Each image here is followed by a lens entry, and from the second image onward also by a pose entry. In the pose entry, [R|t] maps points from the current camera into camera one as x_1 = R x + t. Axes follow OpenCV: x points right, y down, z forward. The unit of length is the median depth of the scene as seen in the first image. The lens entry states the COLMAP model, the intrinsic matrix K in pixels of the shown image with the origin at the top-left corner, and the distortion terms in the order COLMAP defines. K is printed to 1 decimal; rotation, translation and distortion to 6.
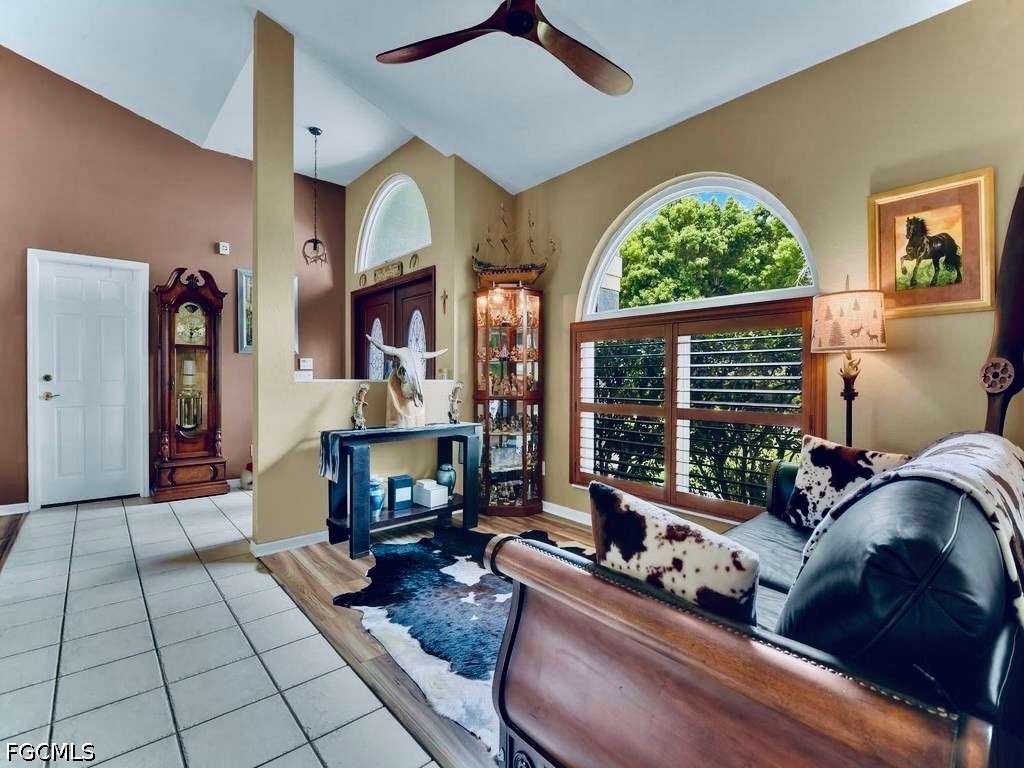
lens RADIAL K [[478.1, 0, 512.0], [0, 478.1, 384.0], [0, 0, 1]] dist [-0.000671, -0.000392]
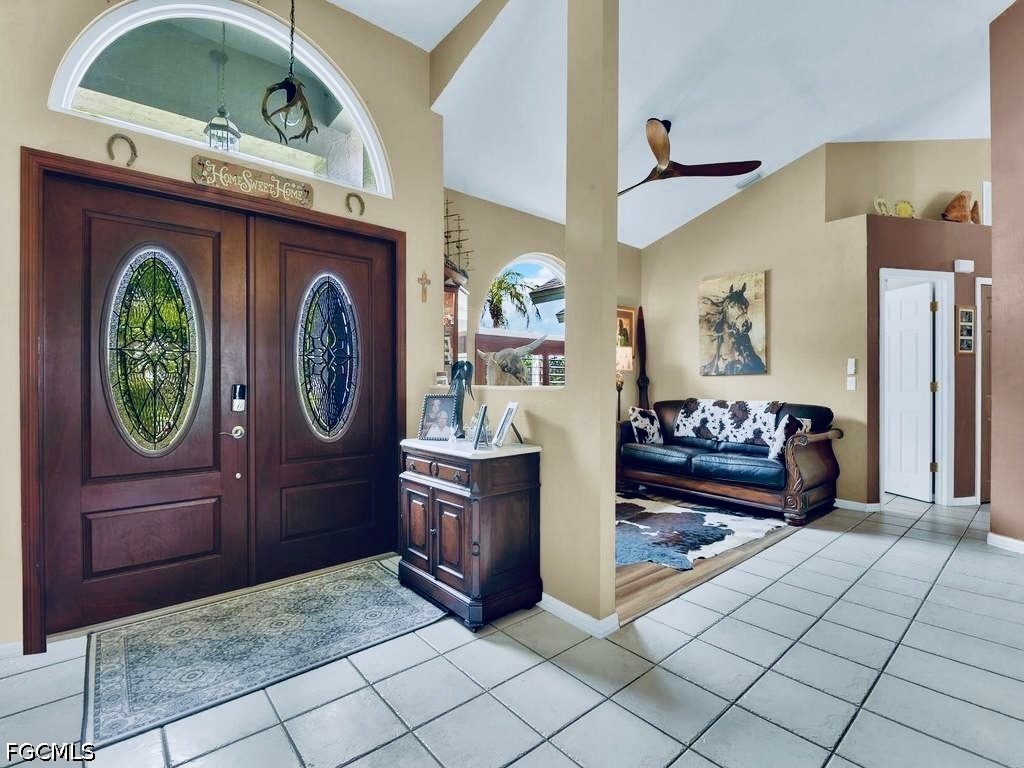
lens RADIAL K [[478.1, 0, 512.0], [0, 478.1, 384.0], [0, 0, 1]] dist [-0.000671, -0.000392]
pose [[0.013063, -0.000621, 0.999914, -1.719819], [0.017022, 0.999855, 0.000399, -0.012837], [-0.999770, 0.017015, 0.013071, 1.551226]]
